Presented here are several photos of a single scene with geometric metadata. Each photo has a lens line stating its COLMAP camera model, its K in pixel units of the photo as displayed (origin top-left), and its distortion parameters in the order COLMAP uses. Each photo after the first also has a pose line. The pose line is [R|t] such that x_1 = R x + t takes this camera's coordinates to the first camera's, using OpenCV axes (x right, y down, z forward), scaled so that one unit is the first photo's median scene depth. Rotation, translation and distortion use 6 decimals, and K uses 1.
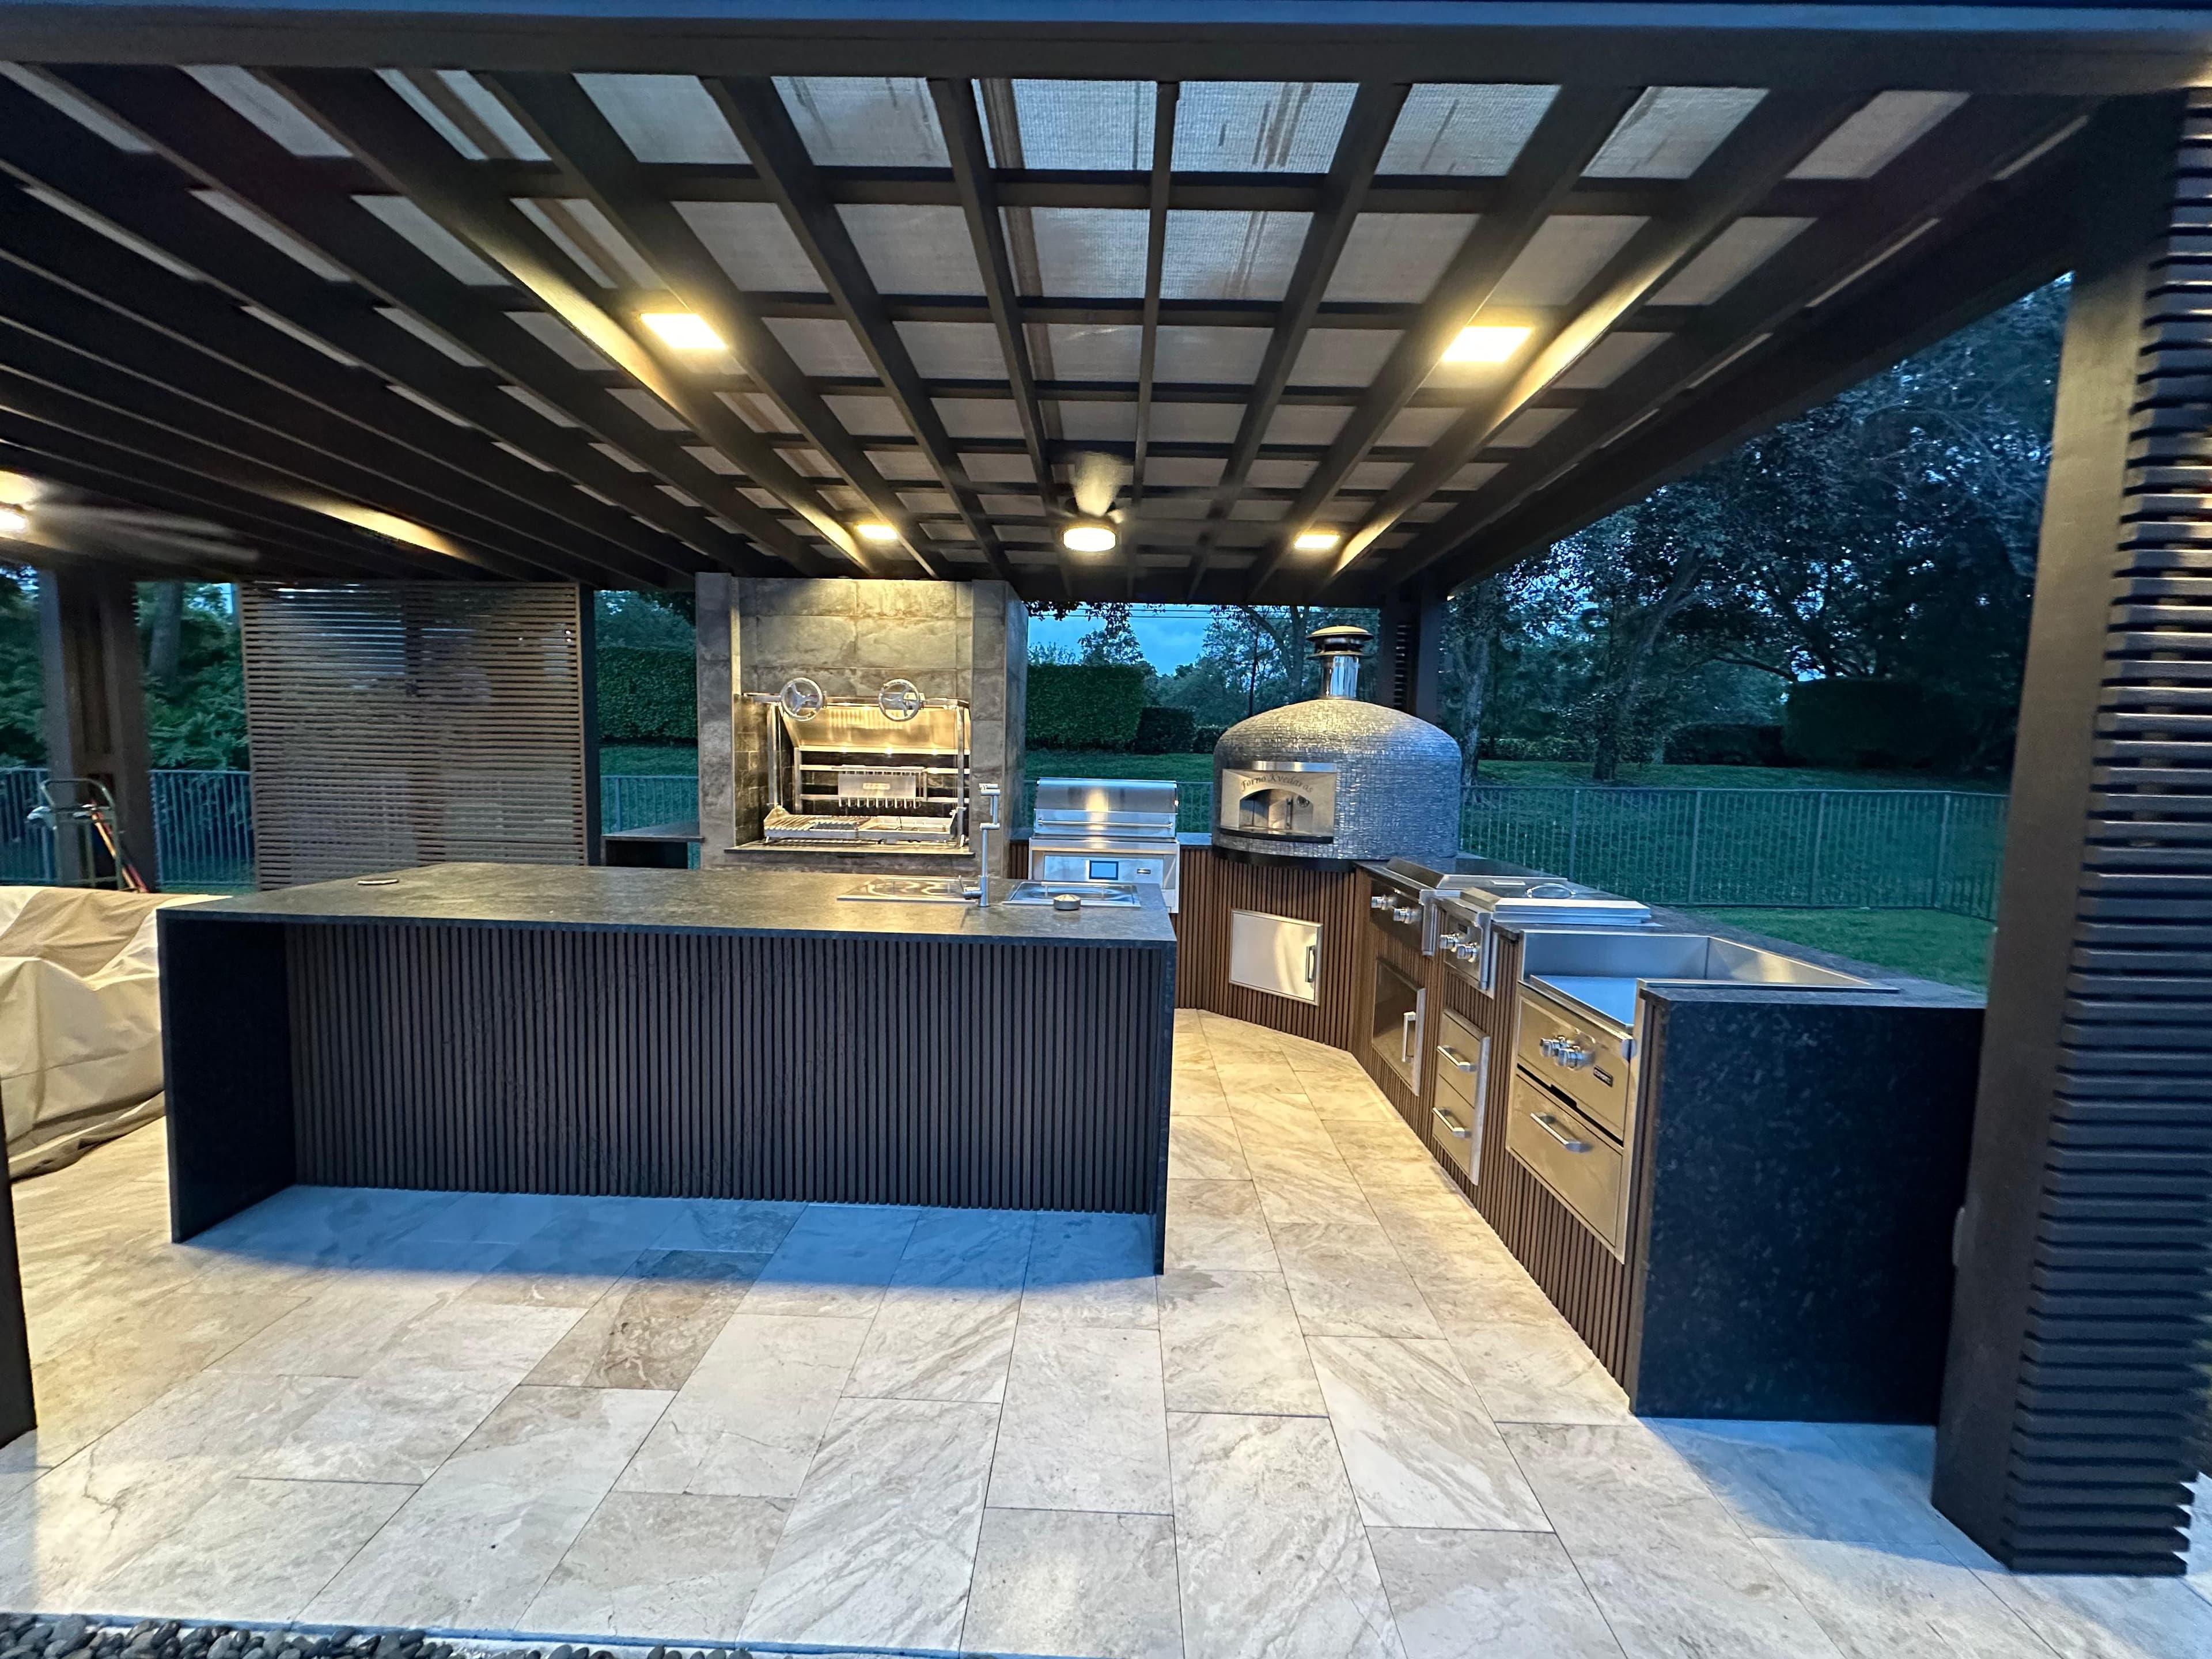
lens RADIAL K [[876.3, 0, 1106.0], [0, 876.3, 829.5], [0, 0, 1]] dist [-0.002839, 0.000680]
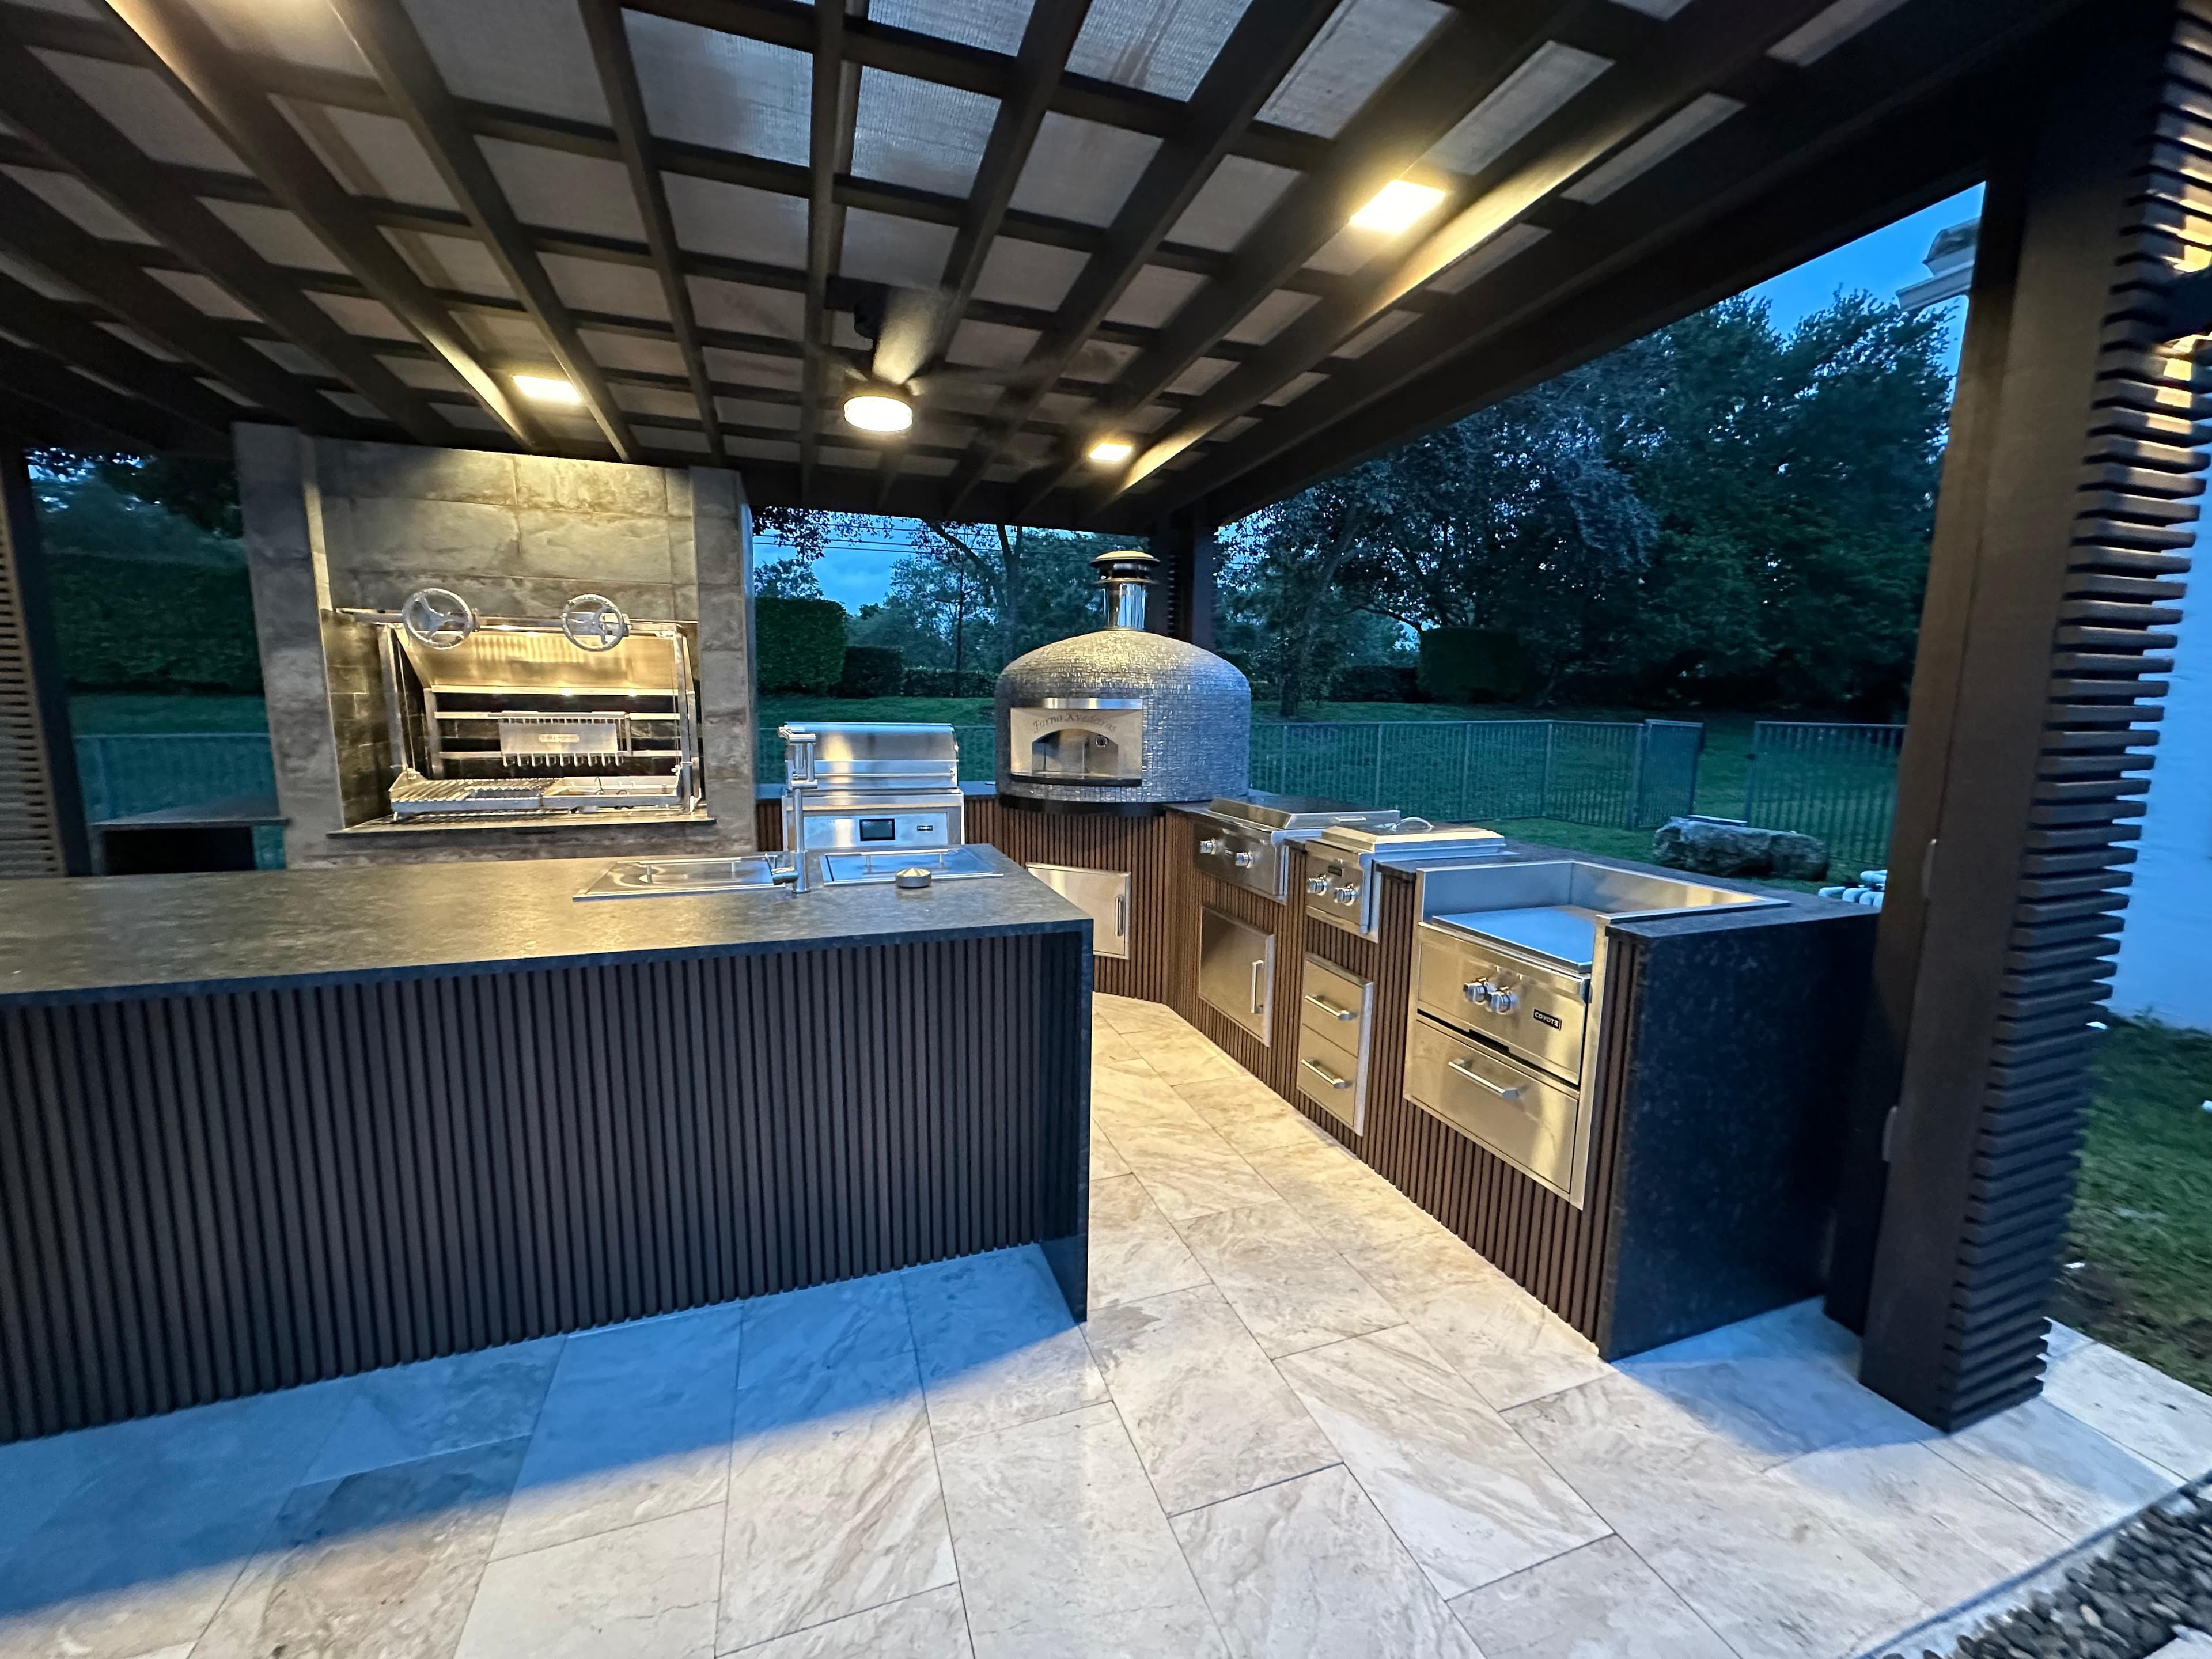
lens RADIAL K [[876.3, 0, 1106.0], [0, 876.3, 829.5], [0, 0, 1]] dist [-0.002839, 0.000680]
pose [[0.938620, -0.061825, 0.339368, -0.119945], [0.040607, 0.996771, 0.069279, -0.005305], [-0.342555, -0.051246, 0.938099, 0.176952]]
